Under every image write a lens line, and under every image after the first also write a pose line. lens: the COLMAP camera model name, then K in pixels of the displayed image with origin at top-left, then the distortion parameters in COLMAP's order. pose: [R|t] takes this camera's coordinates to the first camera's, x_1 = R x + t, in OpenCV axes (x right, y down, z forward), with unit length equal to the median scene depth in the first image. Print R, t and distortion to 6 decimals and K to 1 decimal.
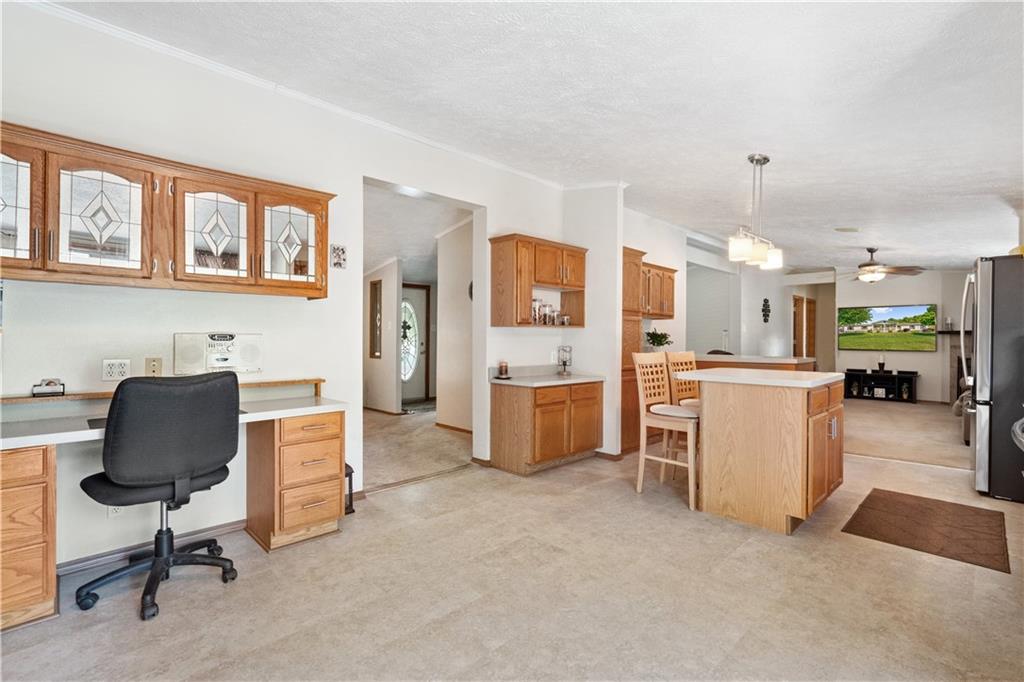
lens RADIAL K [[461.7, 0, 515.2], [0, 461.7, 336.3], [0, 0, 1]] dist [-0.005647, 0.003381]
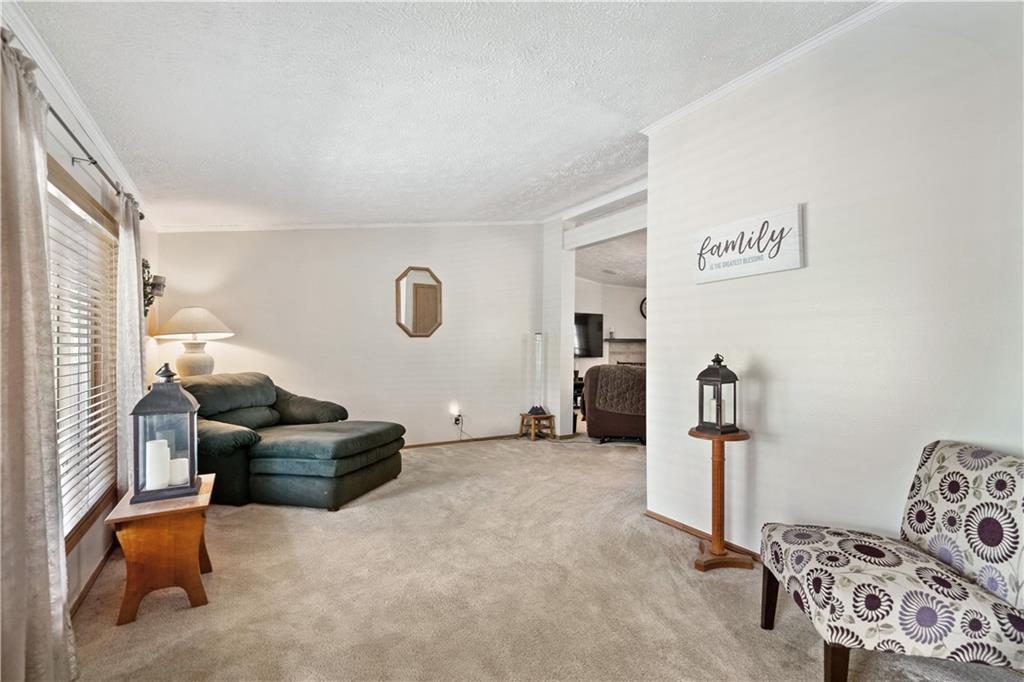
lens RADIAL K [[461.7, 0, 508.7], [0, 461.7, 346.1], [0, 0, 1]] dist [-0.005647, 0.003381]
pose [[0.236812, -0.002832, 0.971551, -0.421205], [-0.007601, 0.999960, 0.004767, 0.005161], [-0.971526, -0.008513, 0.236781, 1.918413]]
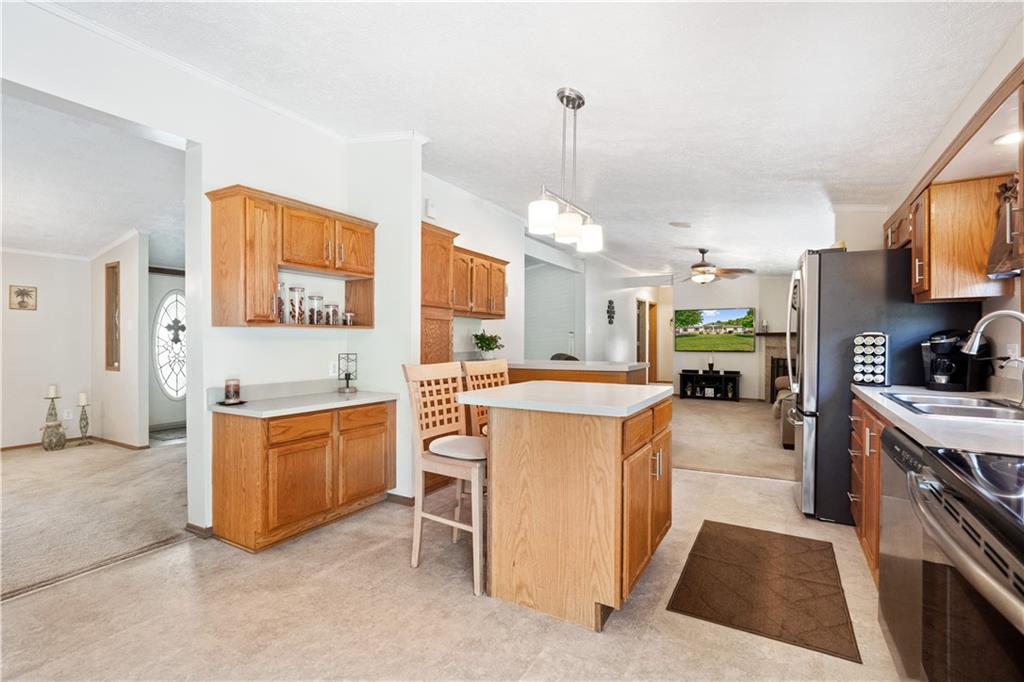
lens RADIAL K [[461.7, 0, 515.4], [0, 461.7, 342.3], [0, 0, 1]] dist [-0.005647, 0.003381]
pose [[0.963108, -0.005239, 0.269064, 0.189731], [0.002763, 0.999950, 0.009581, -0.003227], [-0.269101, -0.008484, 0.963075, 0.244565]]
